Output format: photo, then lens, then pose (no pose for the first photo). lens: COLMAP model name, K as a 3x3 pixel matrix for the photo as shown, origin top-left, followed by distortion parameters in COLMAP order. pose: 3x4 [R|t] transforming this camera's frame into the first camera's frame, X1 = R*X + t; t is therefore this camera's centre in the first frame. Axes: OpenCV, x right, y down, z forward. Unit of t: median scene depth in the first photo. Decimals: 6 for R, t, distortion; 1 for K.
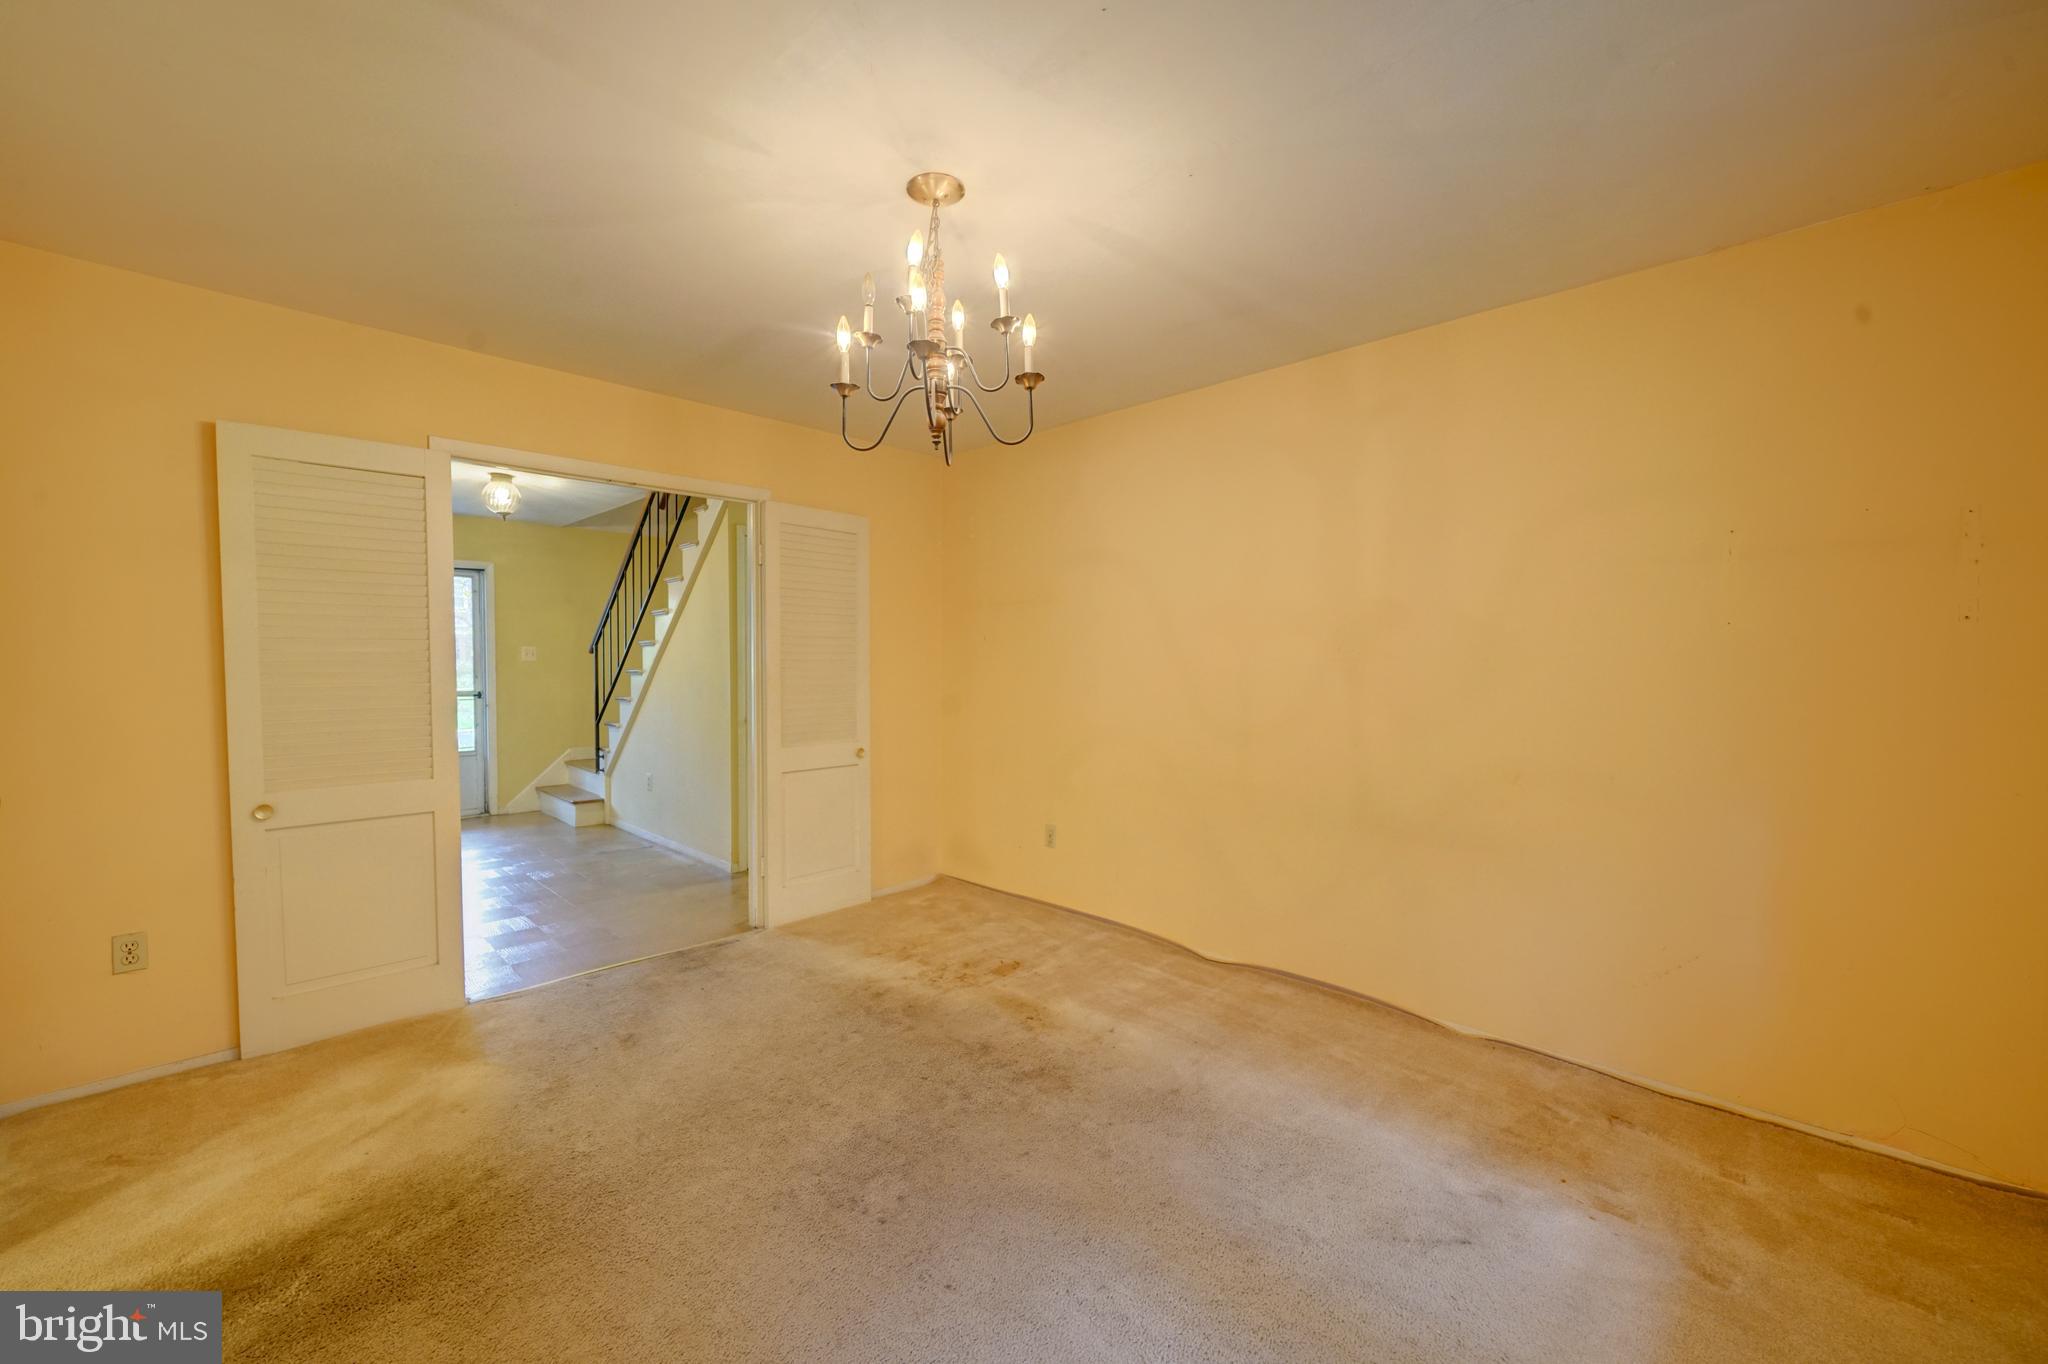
lens RADIAL K [[827.4, 0, 1024.0], [0, 827.4, 682.0], [0, 0, 1]] dist [-0.000724, -0.000011]
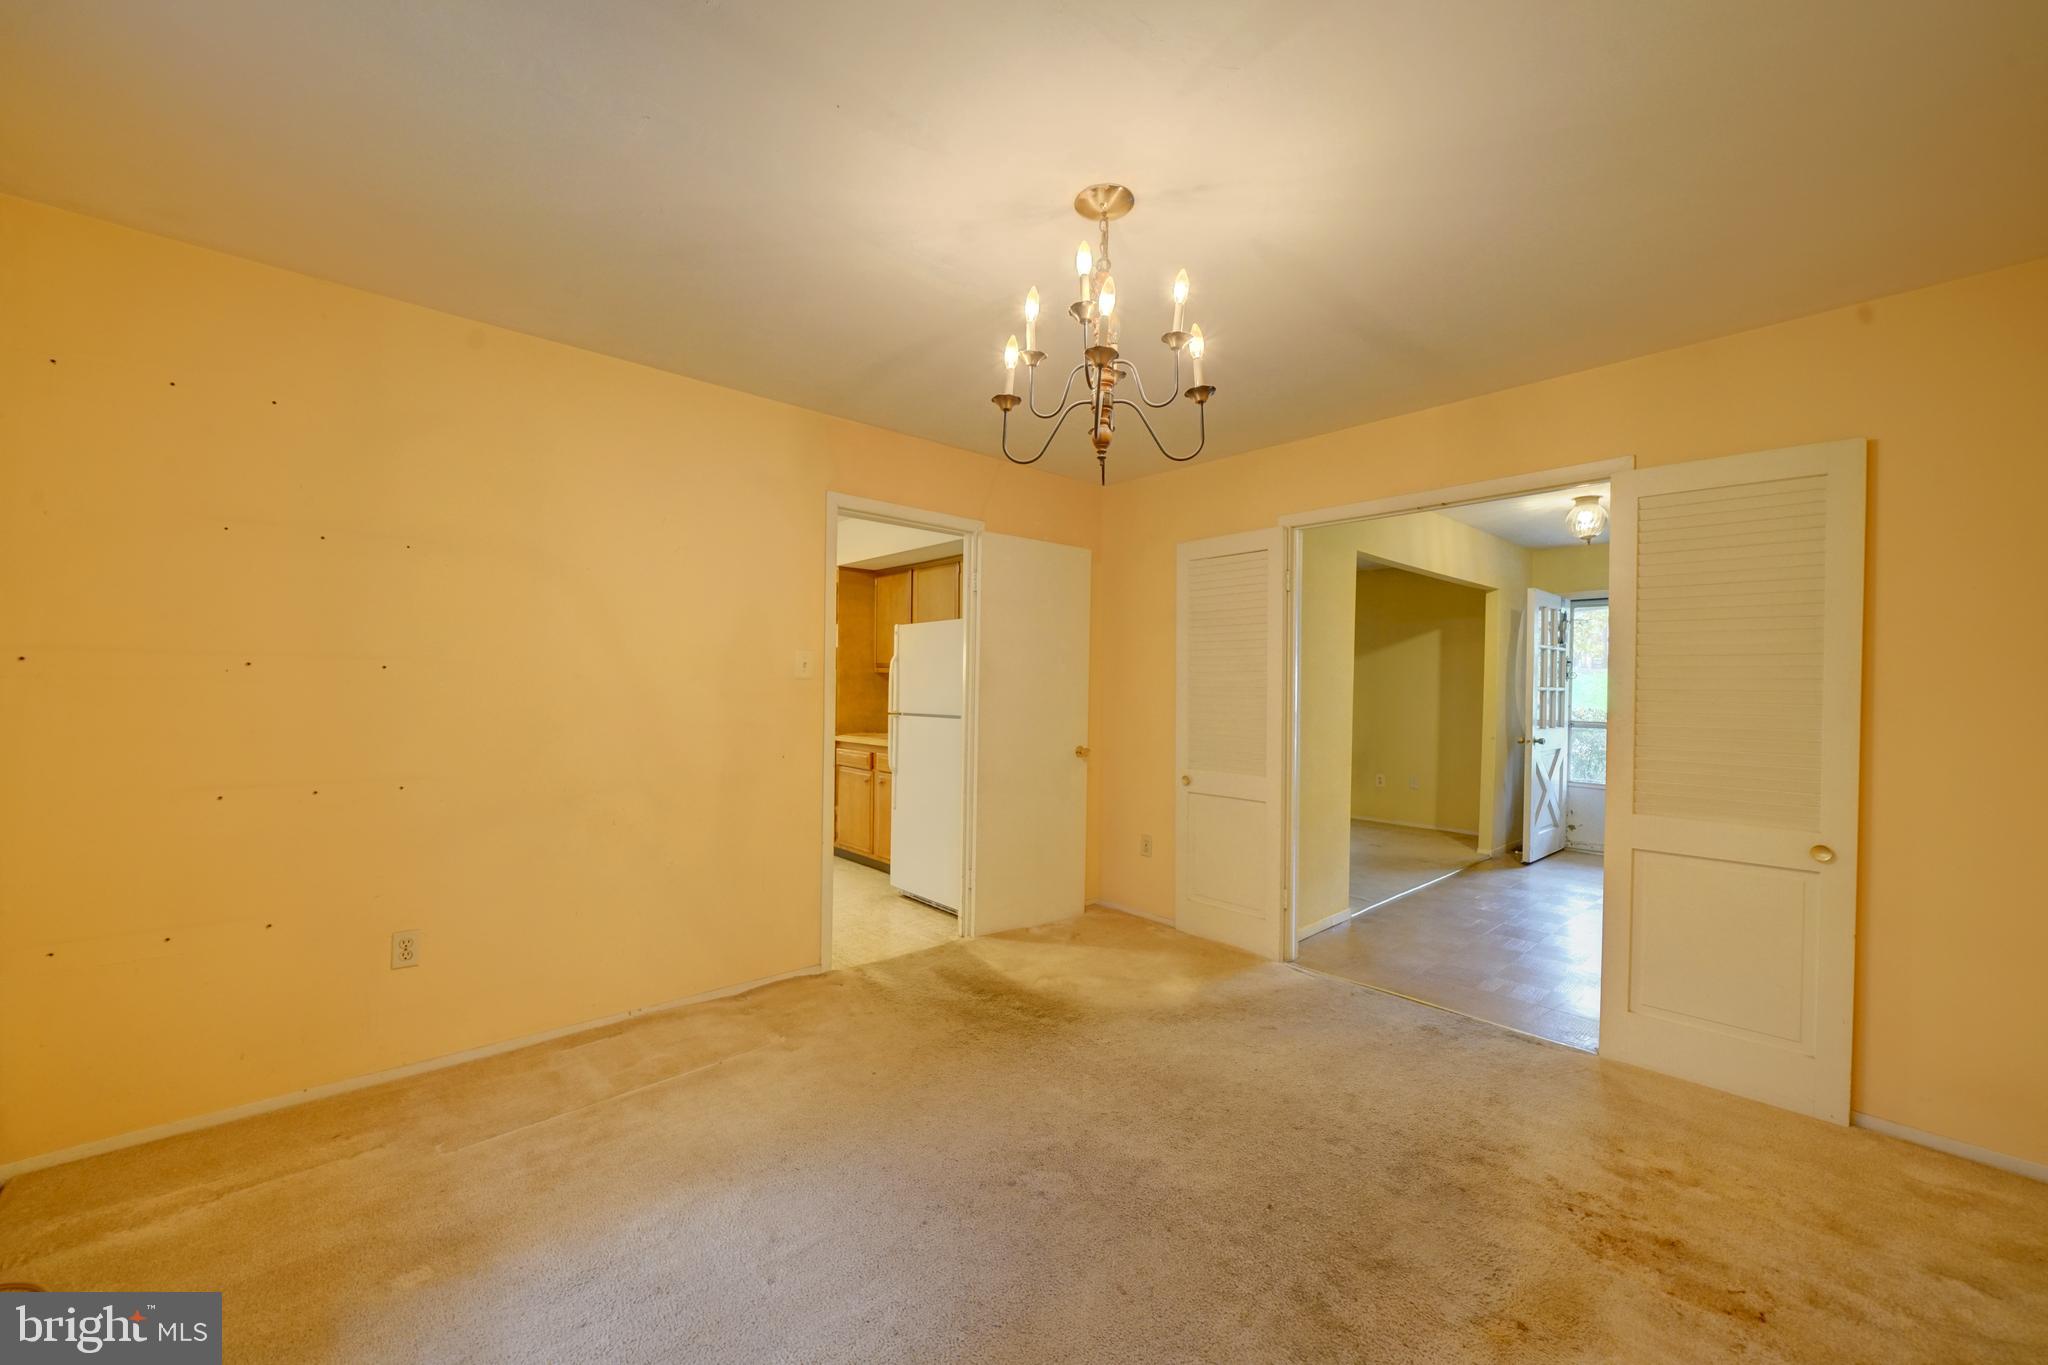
lens RADIAL K [[783.3, 0, 981.0], [0, 783.3, 695.1], [0, 0, 1]] dist [-0.000142, 0.000075]
pose [[-0.097590, 0.013050, -0.995141, 0.613865], [-0.038340, 0.999122, 0.016862, -0.018155], [0.994488, 0.039799, -0.097004, 0.724134]]
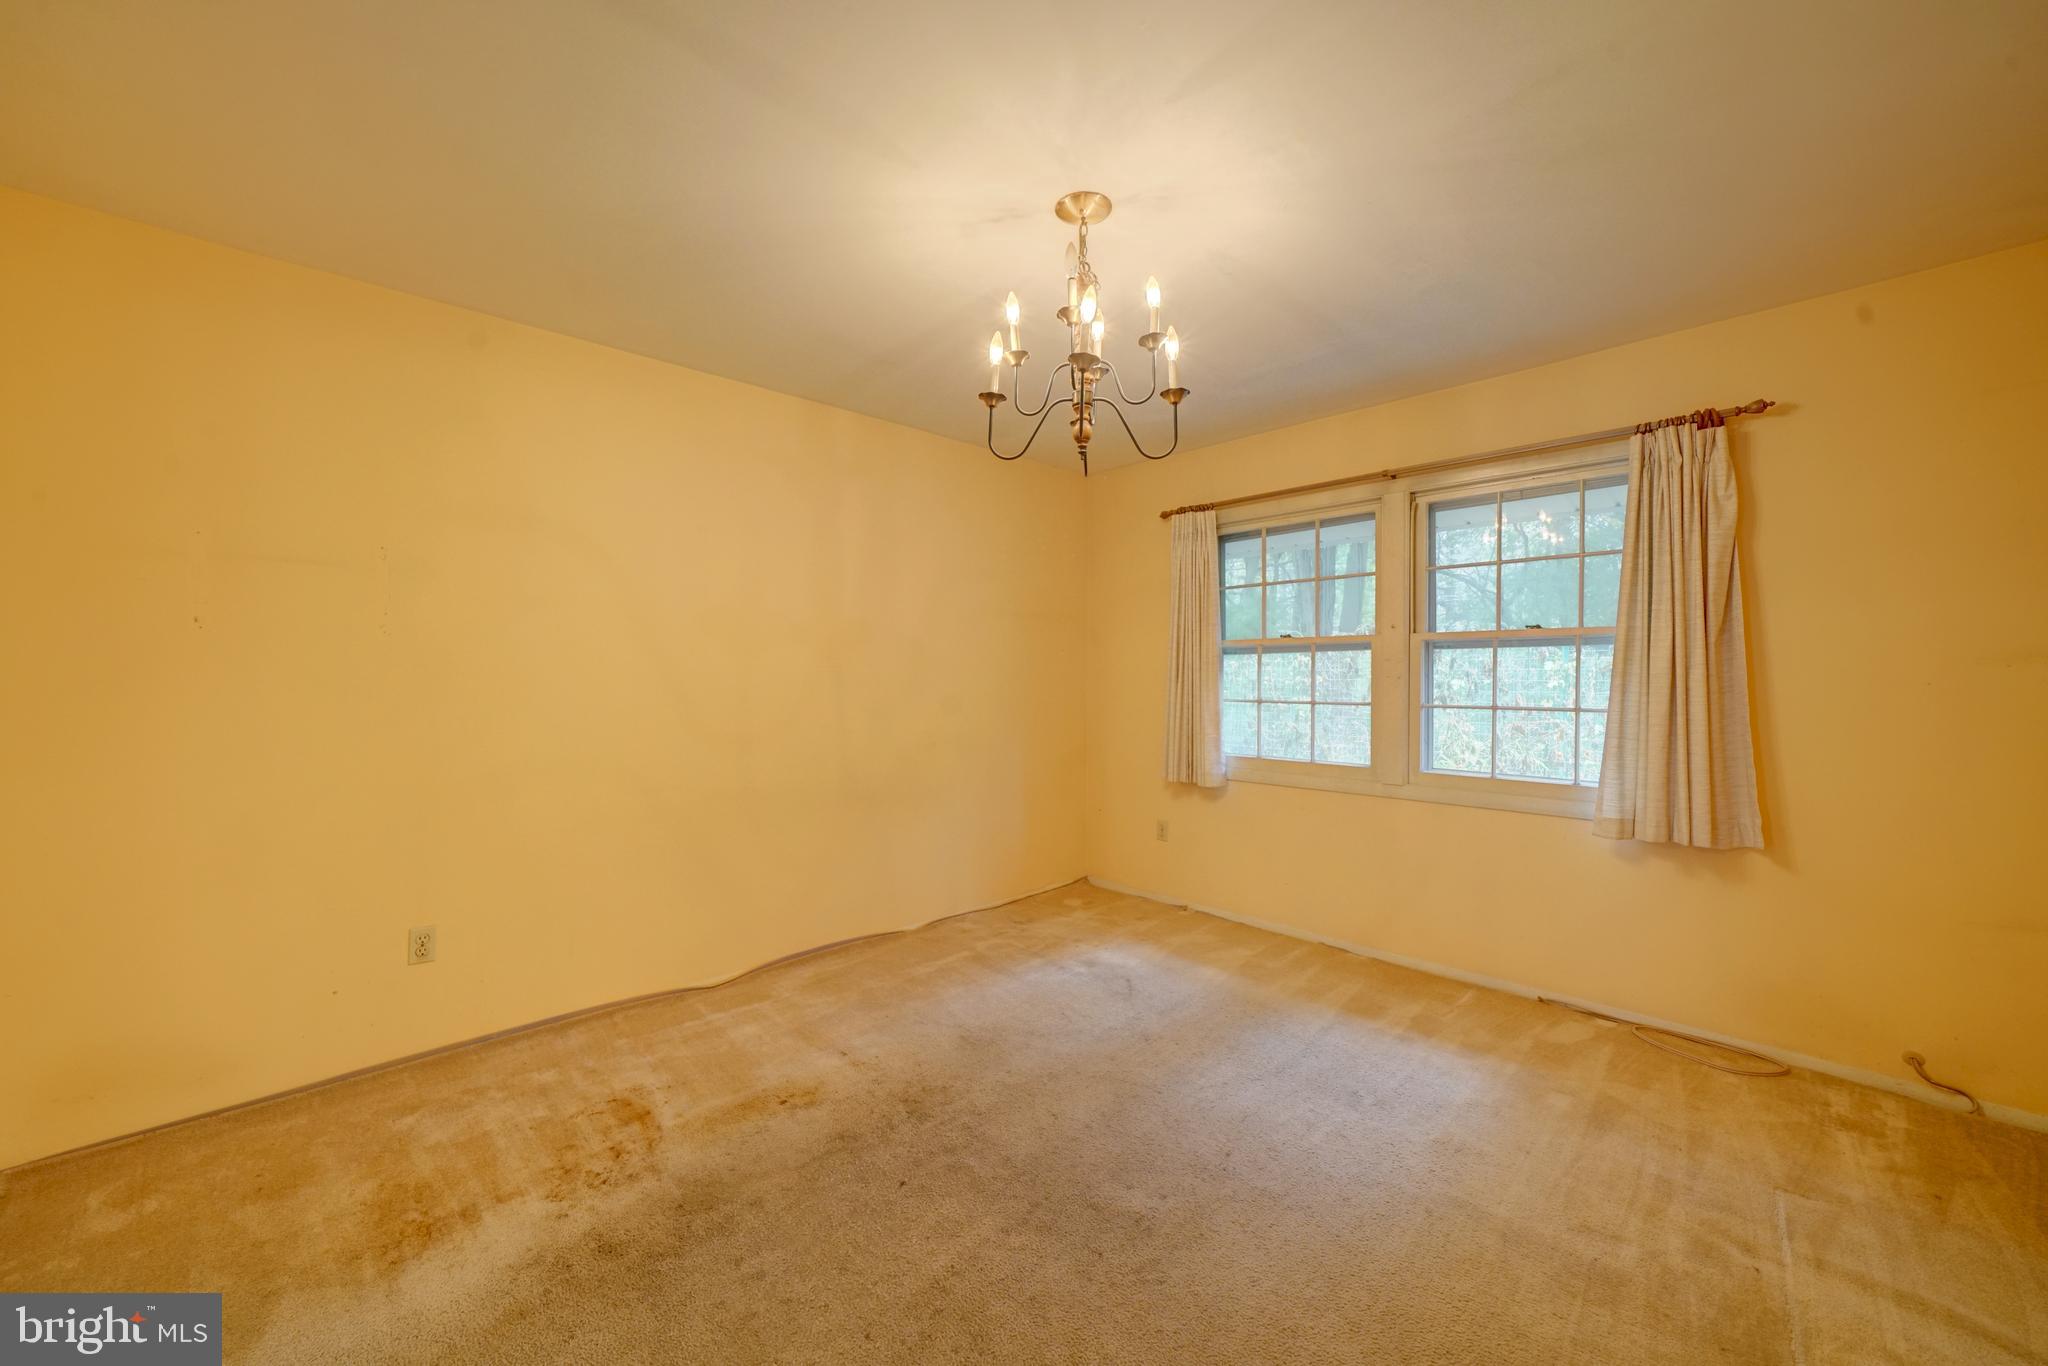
lens RADIAL K [[761.4, 0, 1014.3], [0, 761.4, 679.2], [0, 0, 1]] dist [-0.008093, -0.000123]
pose [[0.023948, -0.009941, 0.999664, -0.796672], [0.021944, 0.999715, 0.009416, -0.016980], [-0.999472, 0.021711, 0.024159, 0.804930]]
